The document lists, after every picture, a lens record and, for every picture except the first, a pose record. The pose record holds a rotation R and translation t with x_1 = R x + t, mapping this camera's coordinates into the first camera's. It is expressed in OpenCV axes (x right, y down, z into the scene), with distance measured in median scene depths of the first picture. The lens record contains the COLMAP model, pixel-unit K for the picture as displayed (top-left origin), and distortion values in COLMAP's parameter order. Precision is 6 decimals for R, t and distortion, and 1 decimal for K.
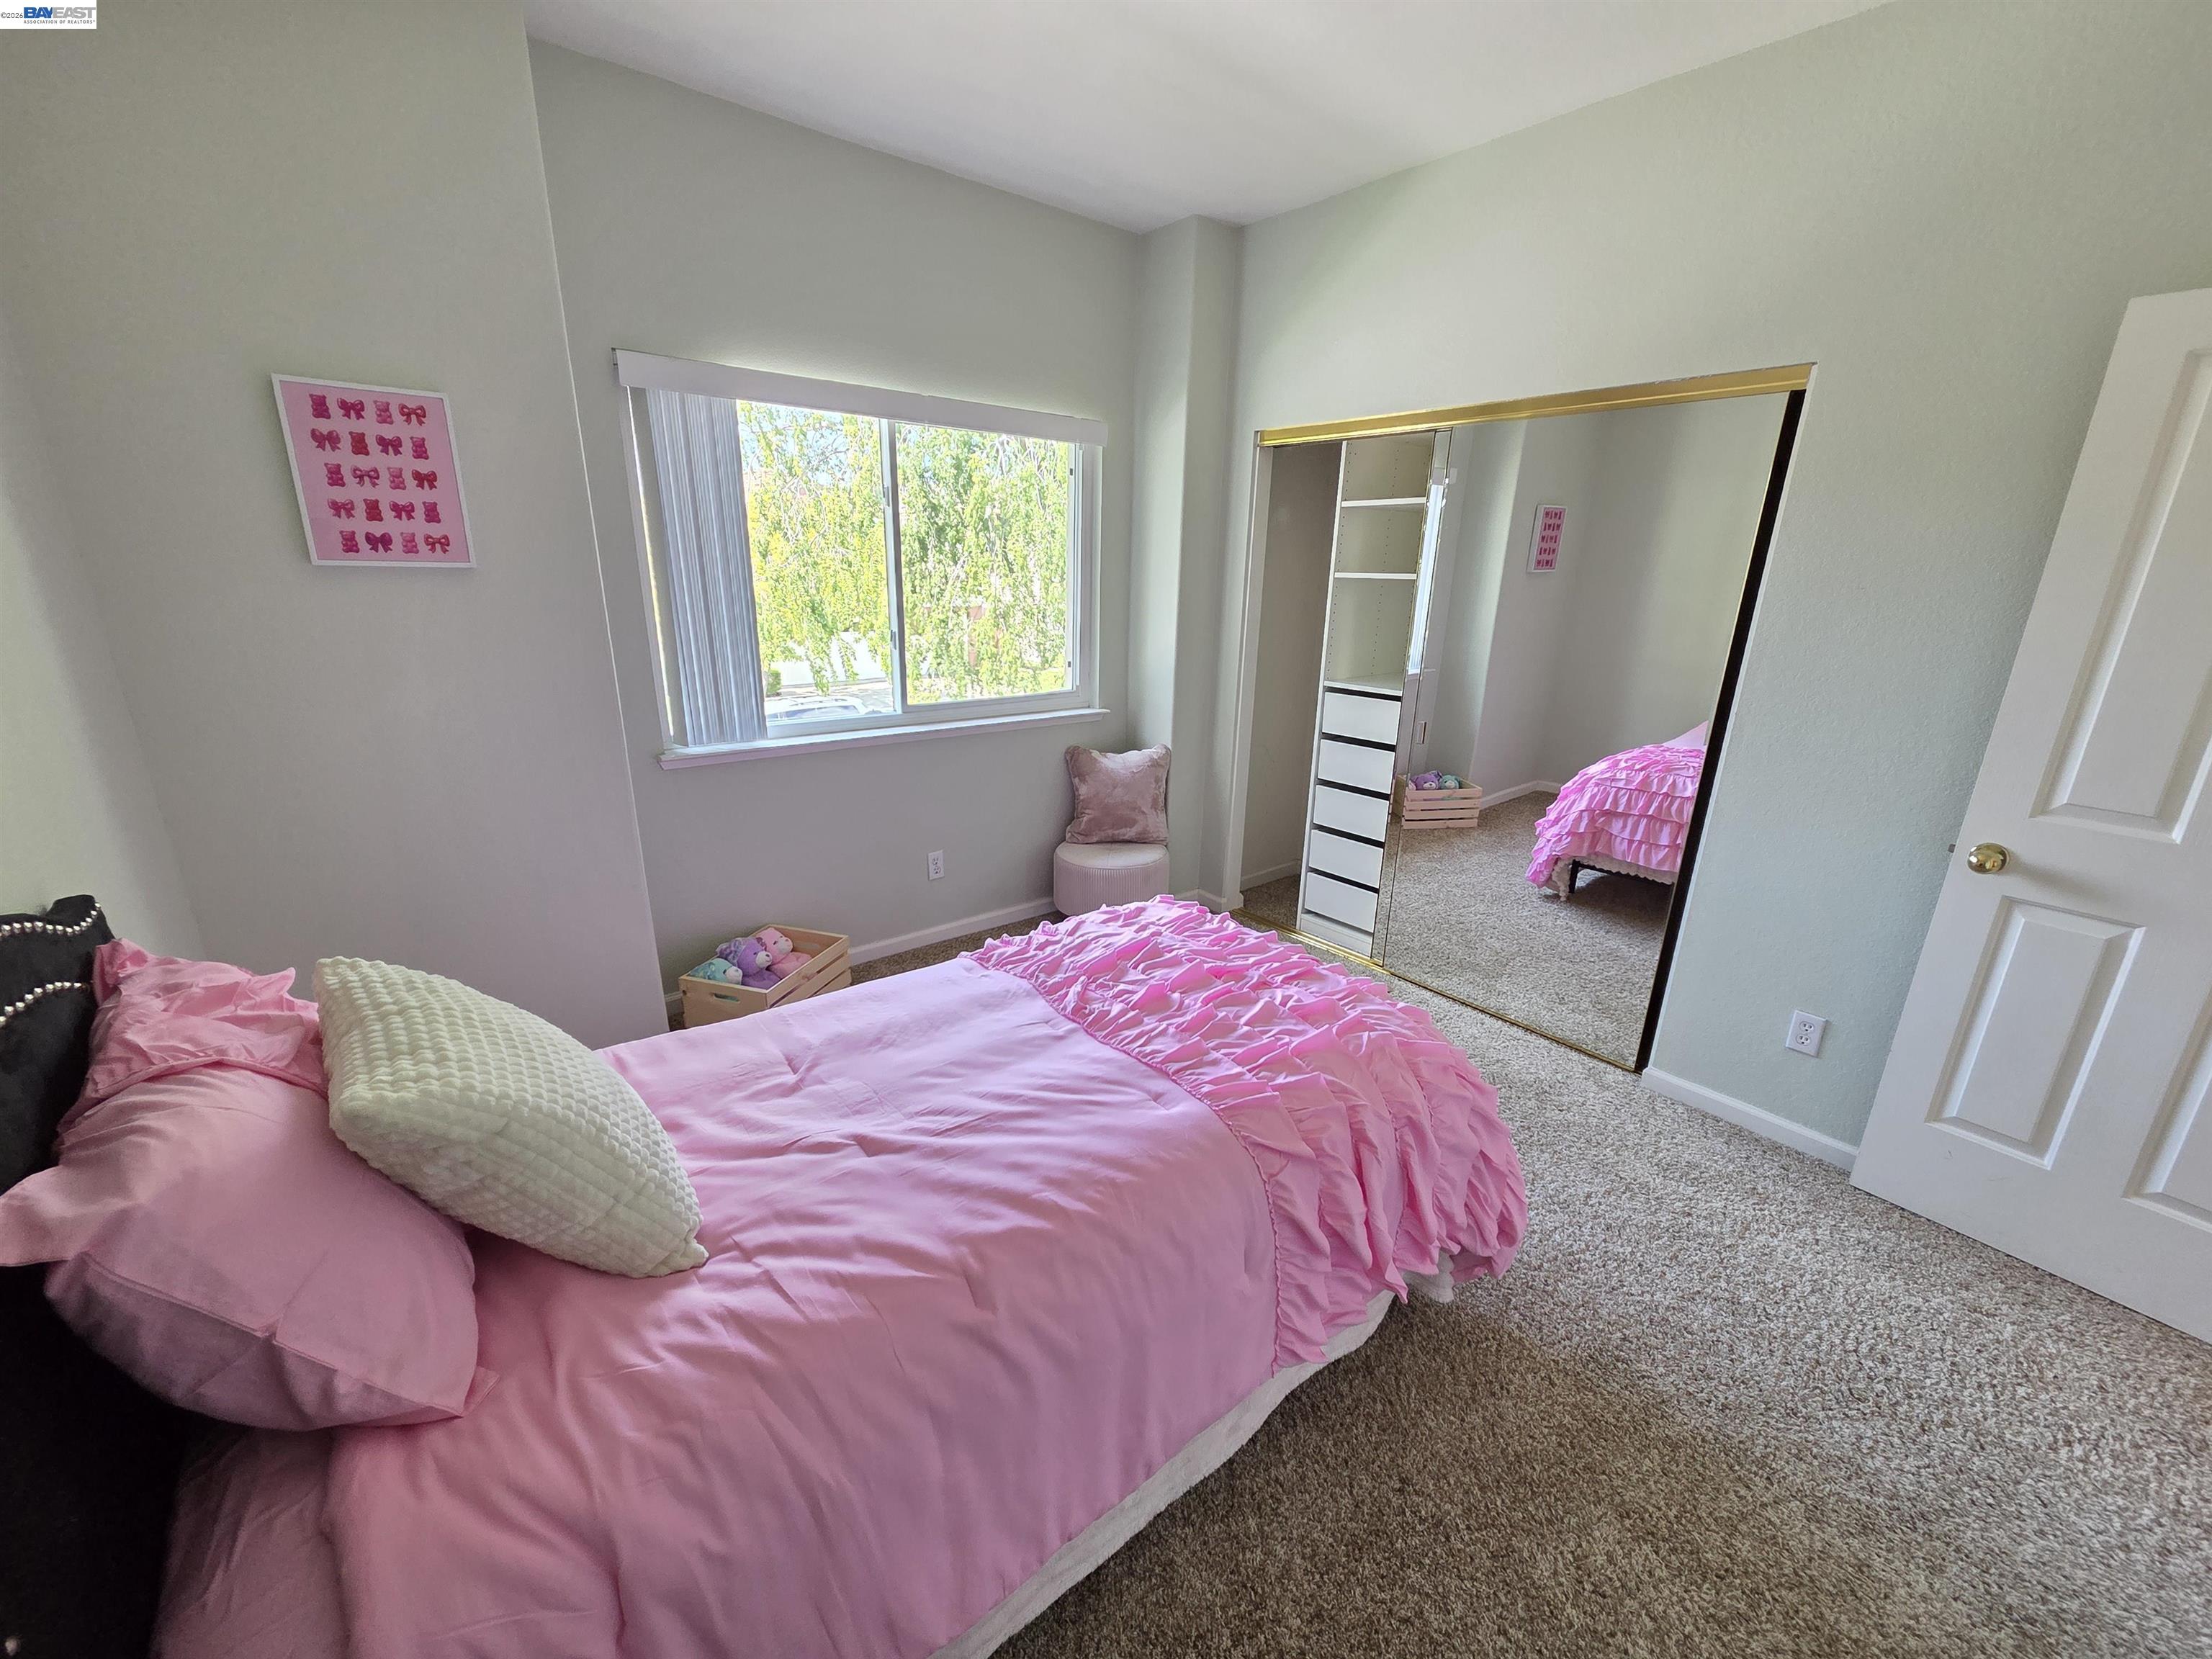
lens RADIAL K [[902.6, 0, 1095.5], [0, 902.6, 834.5], [0, 0, 1]] dist [0.008908, -0.001255]
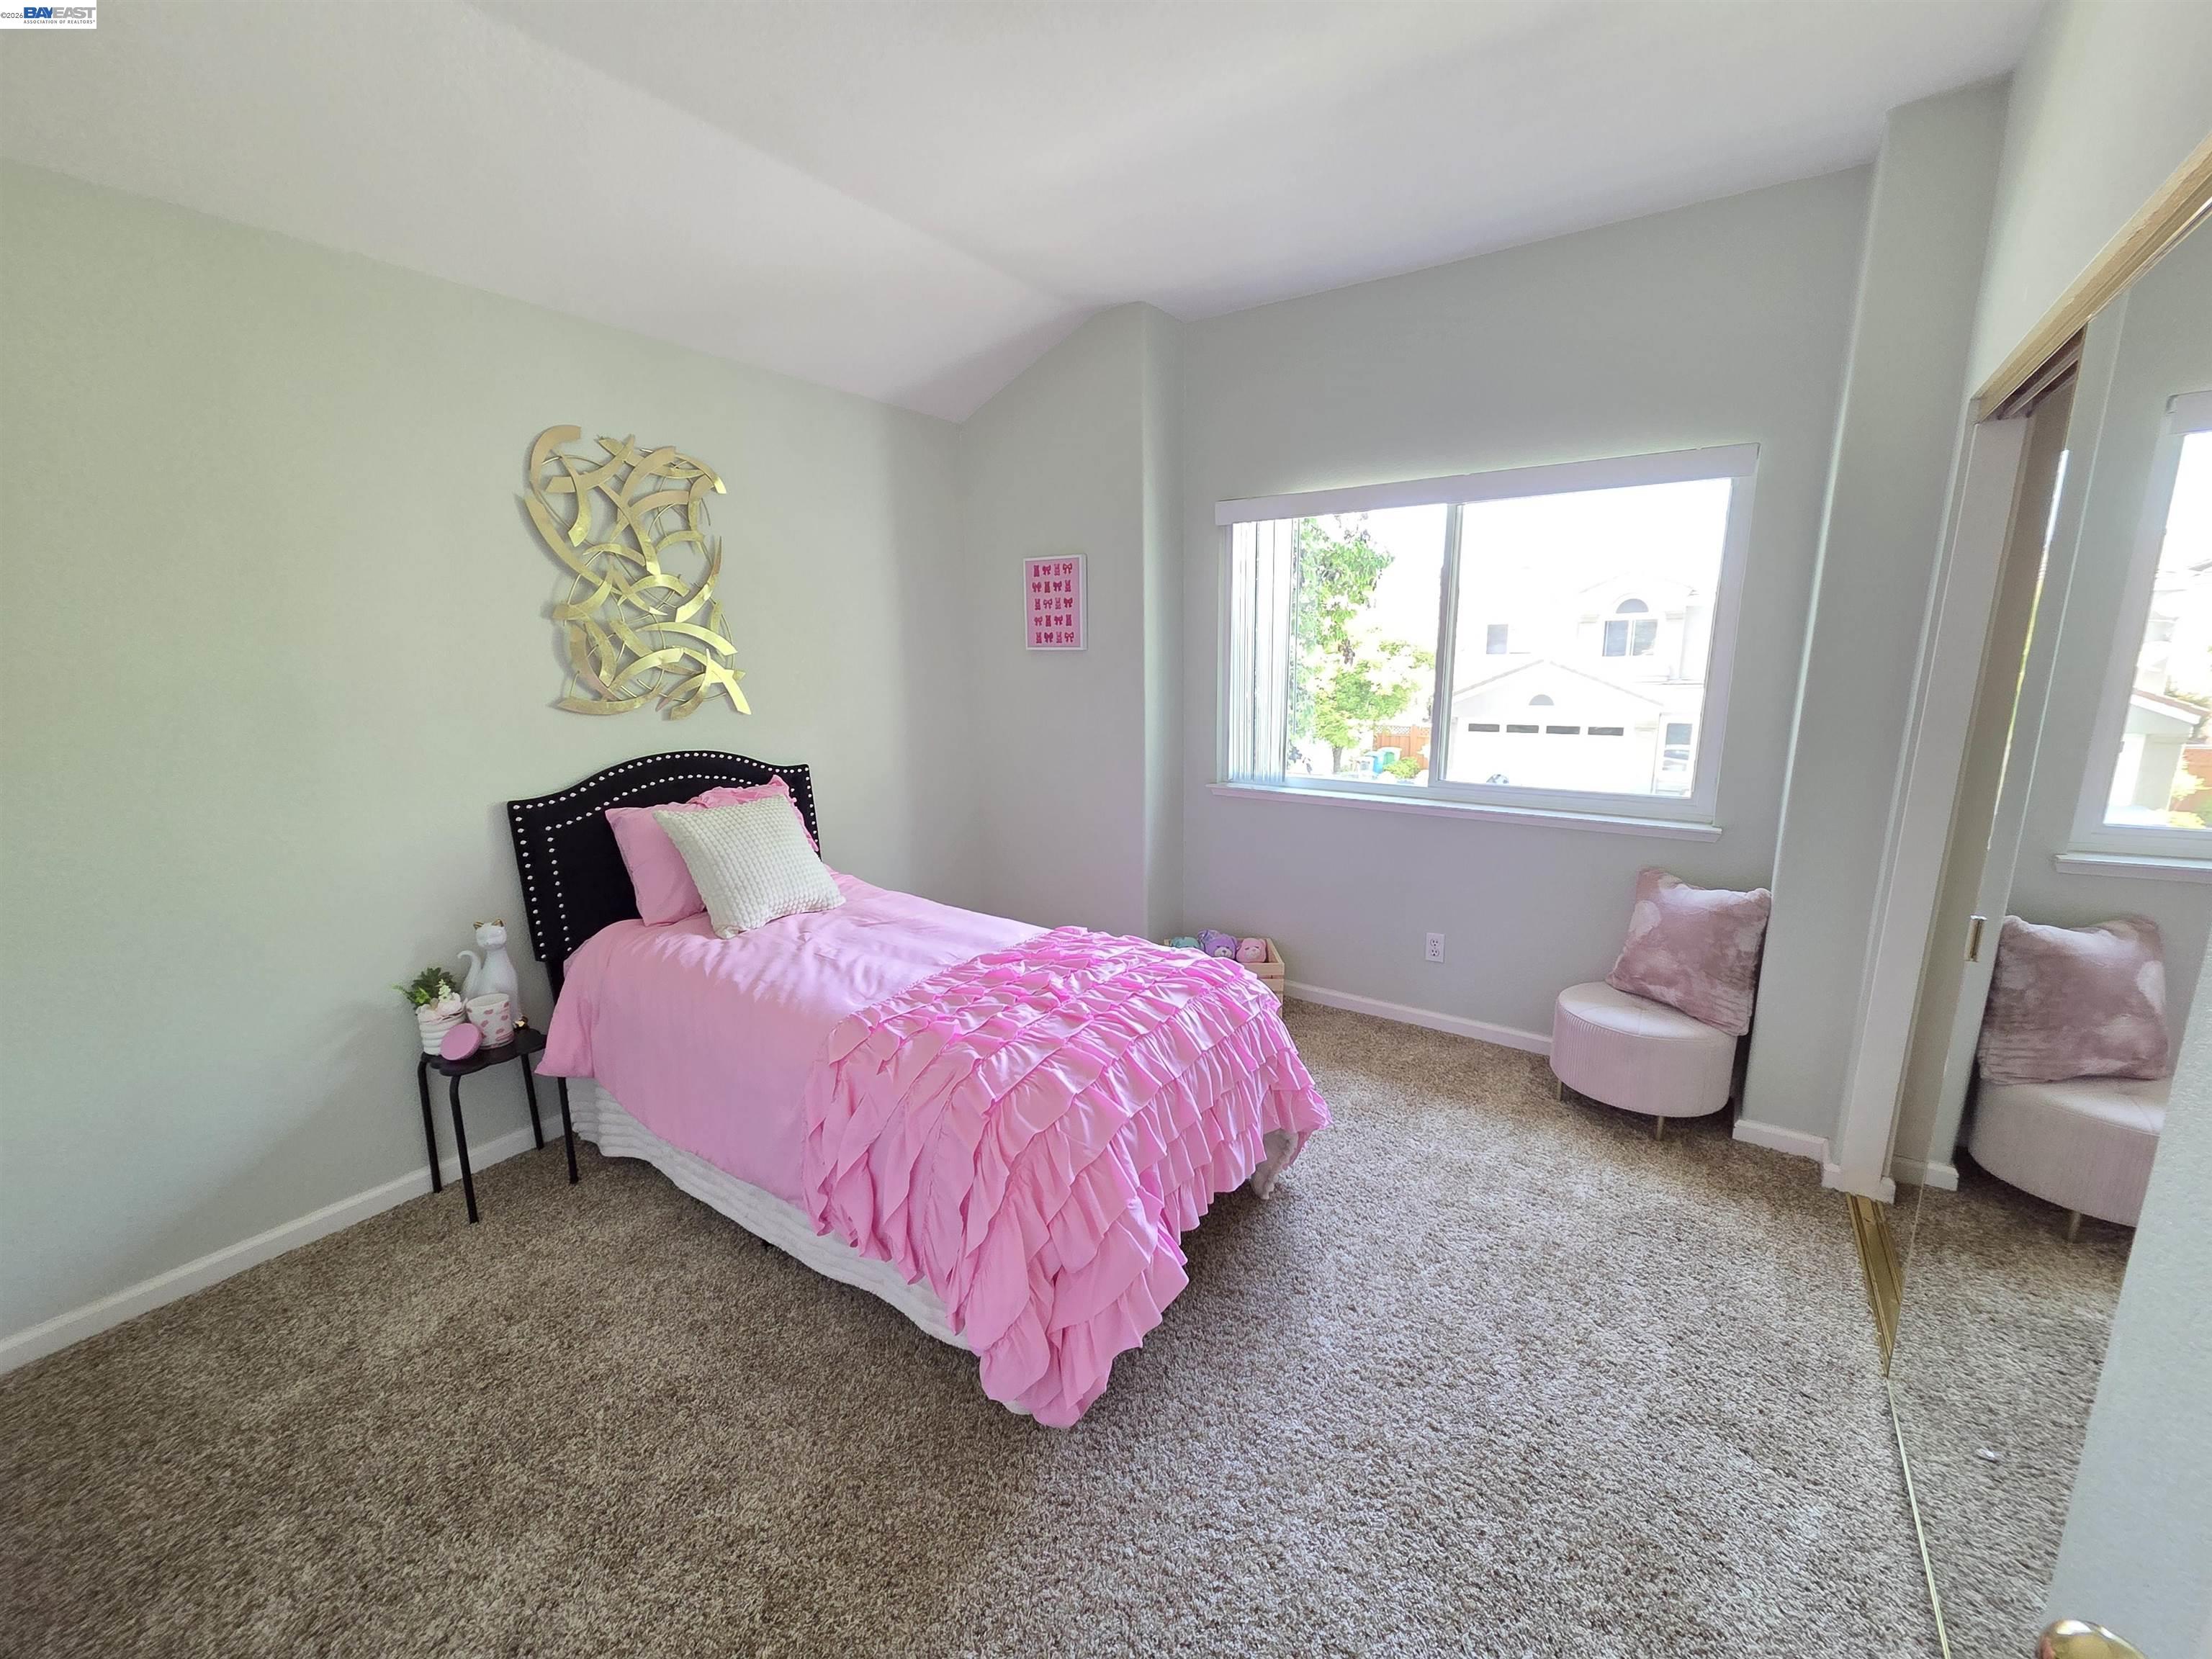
lens RADIAL K [[902.6, 0, 1106.2], [0, 902.6, 836.4], [0, 0, 1]] dist [0.008908, -0.001255]
pose [[0.289981, 0.178354, -0.940266, 1.089373], [-0.266085, 0.958769, 0.099803, -0.147903], [0.919299, 0.221250, 0.325482, 0.602105]]
